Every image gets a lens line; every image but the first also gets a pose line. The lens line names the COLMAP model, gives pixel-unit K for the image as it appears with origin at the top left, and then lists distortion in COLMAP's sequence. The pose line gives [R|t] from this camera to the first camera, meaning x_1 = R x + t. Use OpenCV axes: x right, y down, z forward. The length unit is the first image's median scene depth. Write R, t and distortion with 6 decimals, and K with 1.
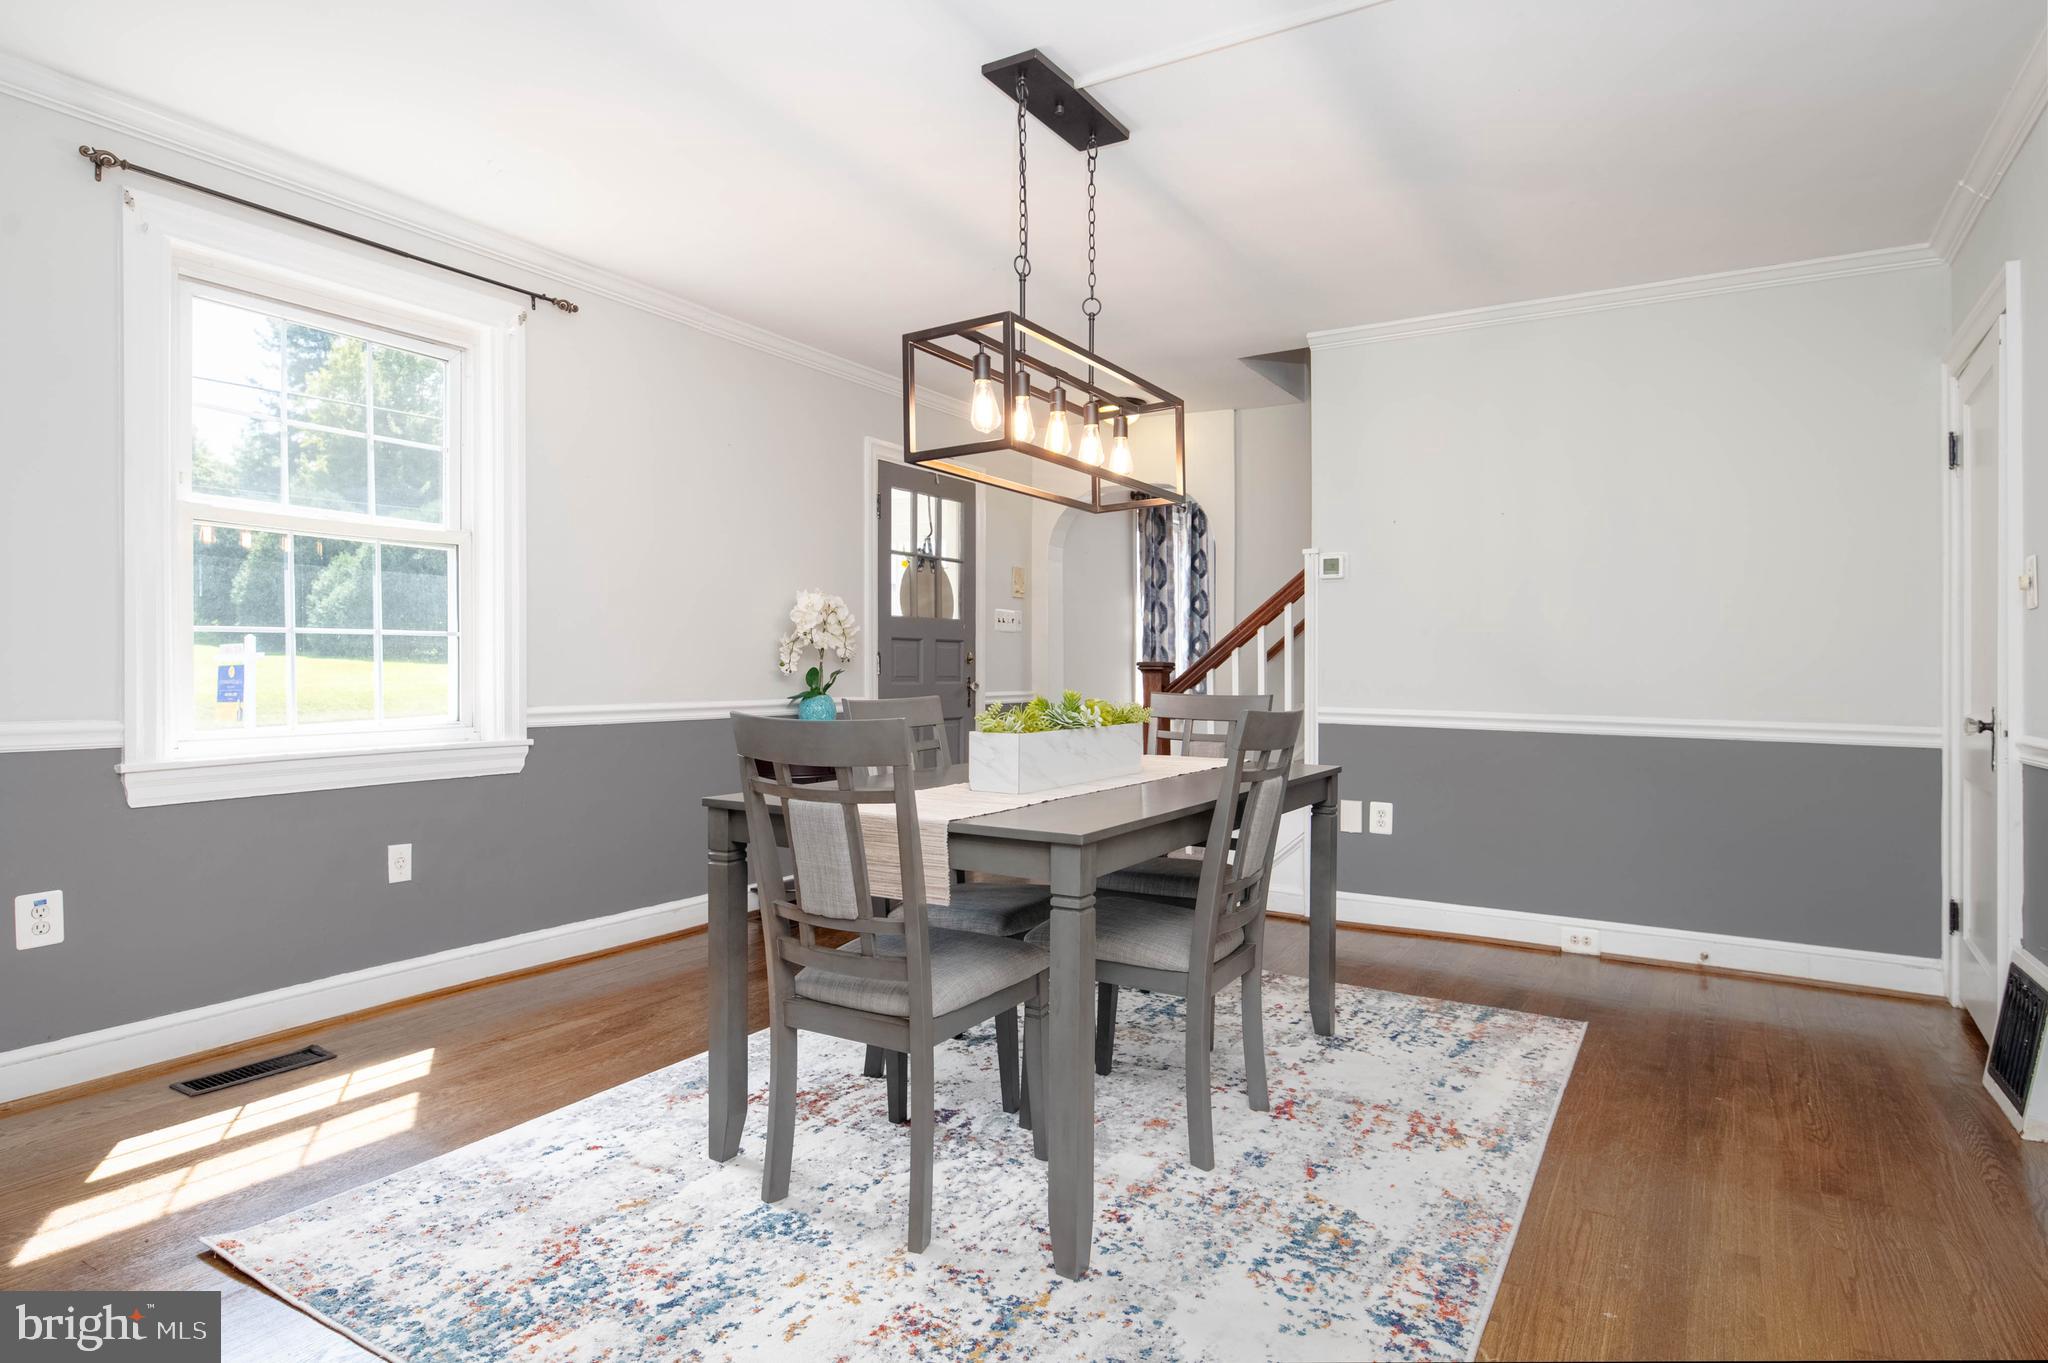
lens RADIAL K [[1187.6, 0, 1031.6], [0, 1187.6, 668.5], [0, 0, 1]] dist [0.004986, -0.000014]
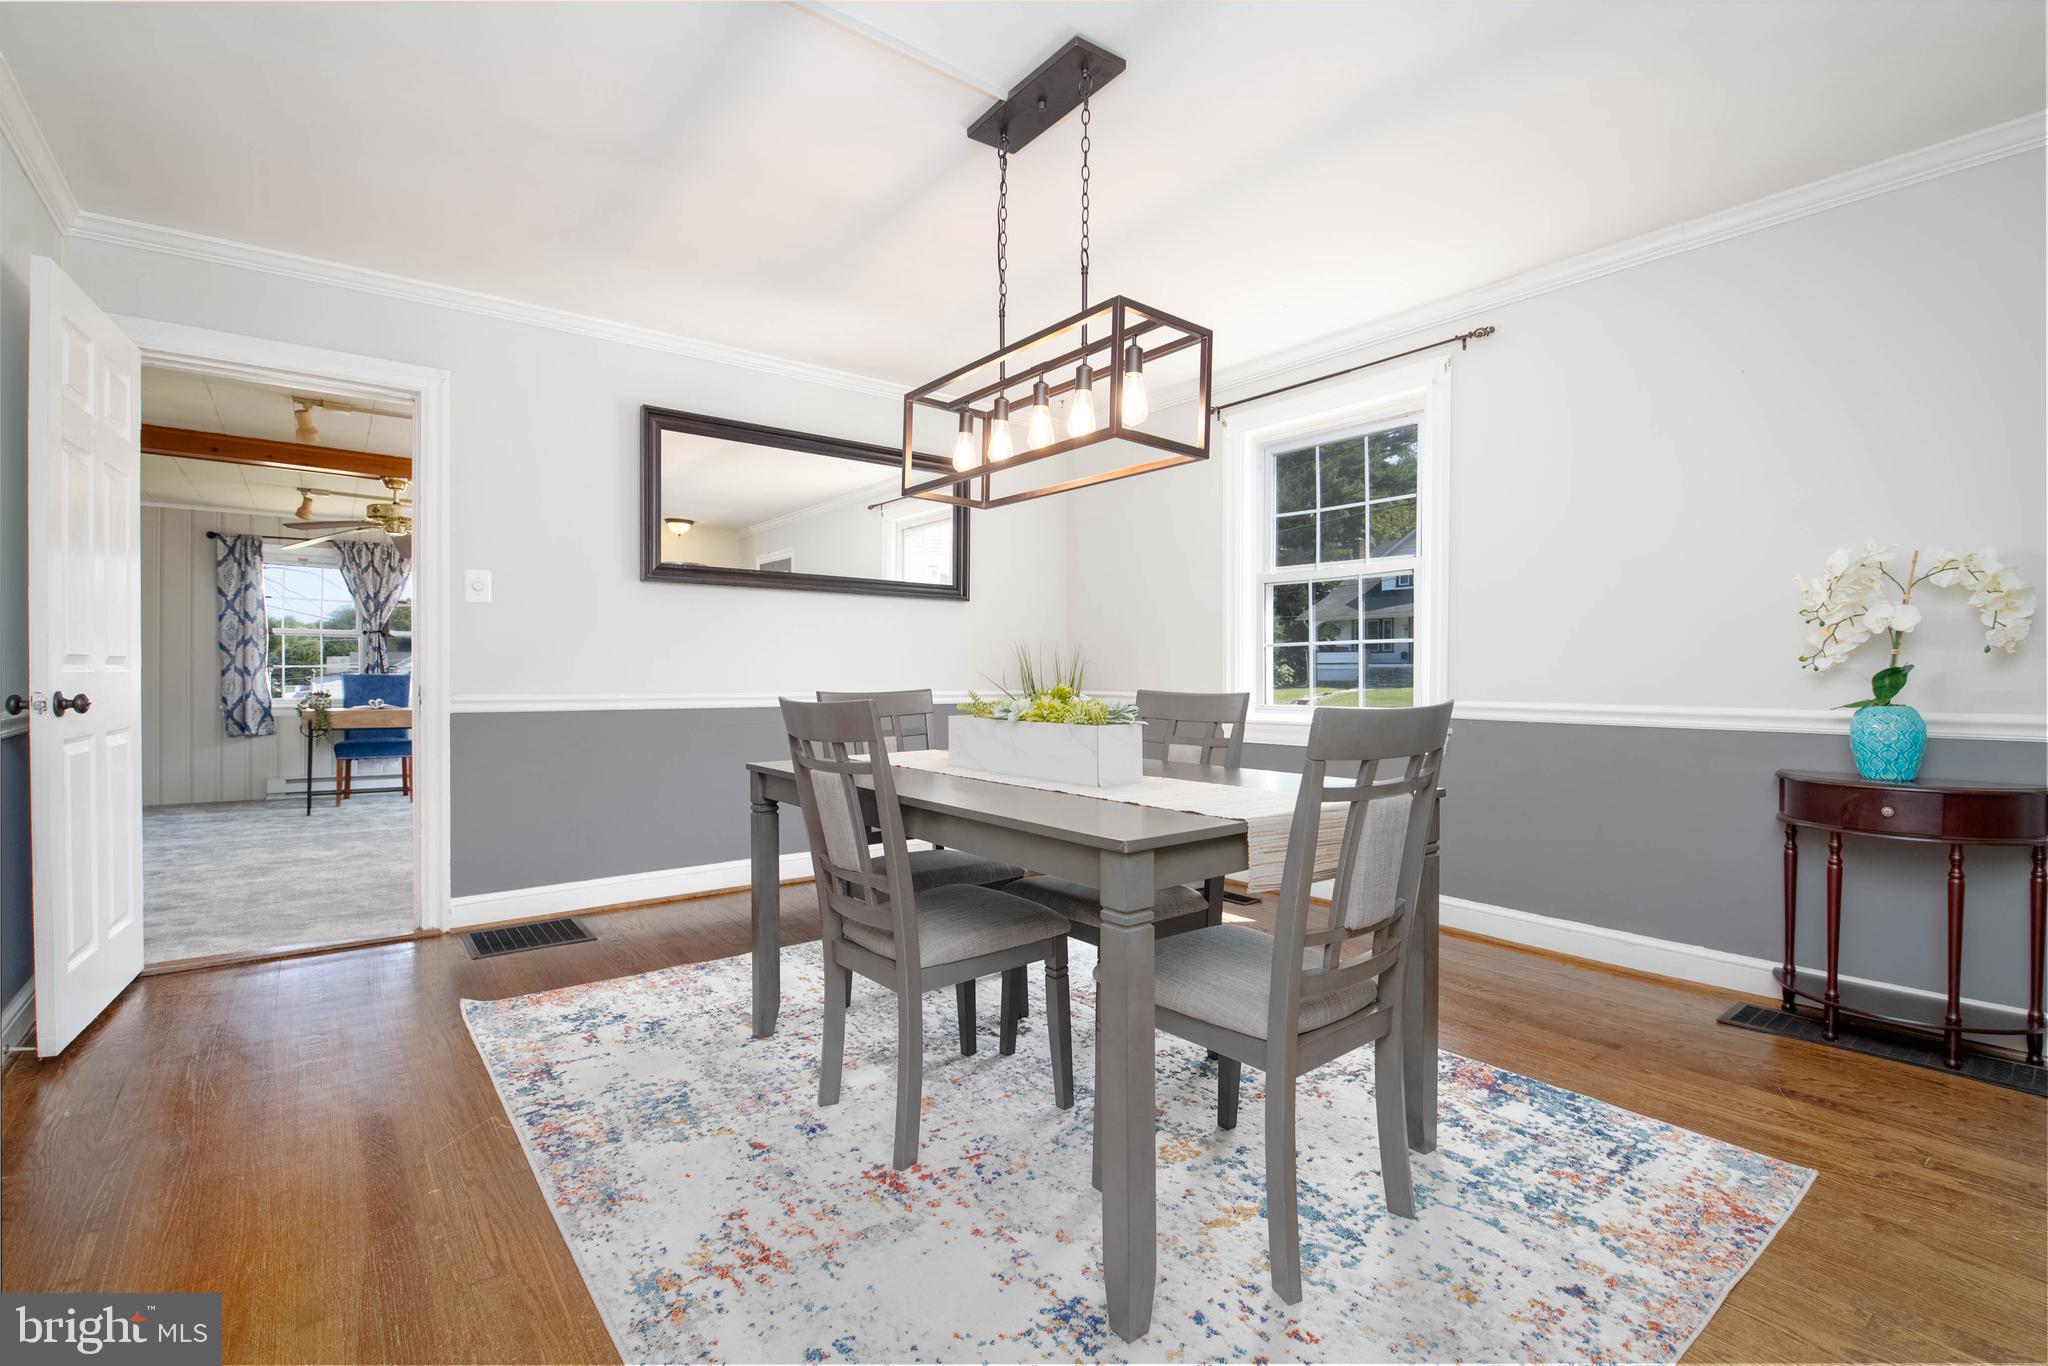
lens RADIAL K [[977.0, 0, 1053.4], [0, 977.0, 682.7], [0, 0, 1]] dist [-0.007317, -0.001253]
pose [[-0.388352, 0.005984, -0.921492, 0.823239], [-0.004343, 0.999956, 0.008324, 0.011051], [0.921501, 0.007235, -0.388309, 1.405682]]
